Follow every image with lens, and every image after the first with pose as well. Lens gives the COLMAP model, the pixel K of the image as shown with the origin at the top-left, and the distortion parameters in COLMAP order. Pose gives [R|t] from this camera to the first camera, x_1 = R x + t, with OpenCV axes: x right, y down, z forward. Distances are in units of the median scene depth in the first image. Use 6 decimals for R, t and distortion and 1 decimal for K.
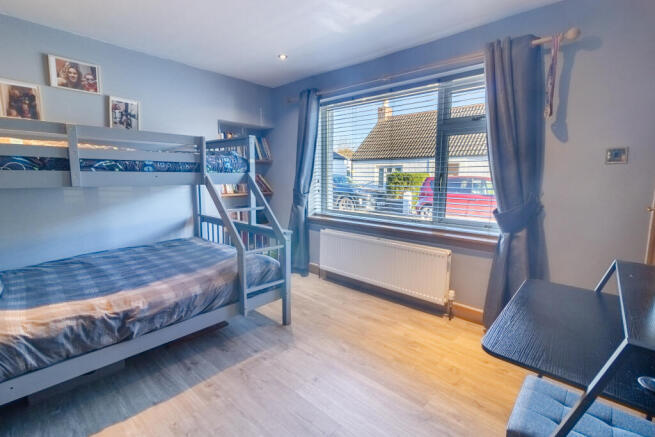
lens RADIAL K [[299.3, 0, 324.9], [0, 299.3, 213.8], [0, 0, 1]] dist [-0.001820, 0.000253]
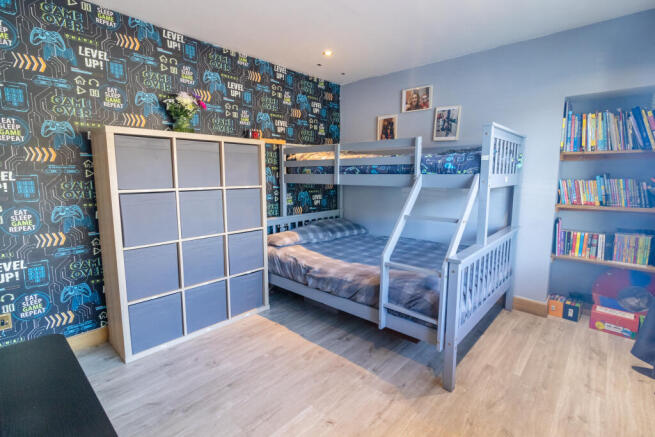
lens RADIAL K [[319.1, 0, 329.4], [0, 319.1, 213.6], [0, 0, 1]] dist [0.006116, -0.000195]
pose [[-0.001573, 0.113251, -0.993565, 0.705399], [-0.129103, 0.985228, 0.112505, -0.104206], [0.991630, 0.128449, 0.013071, 0.818670]]
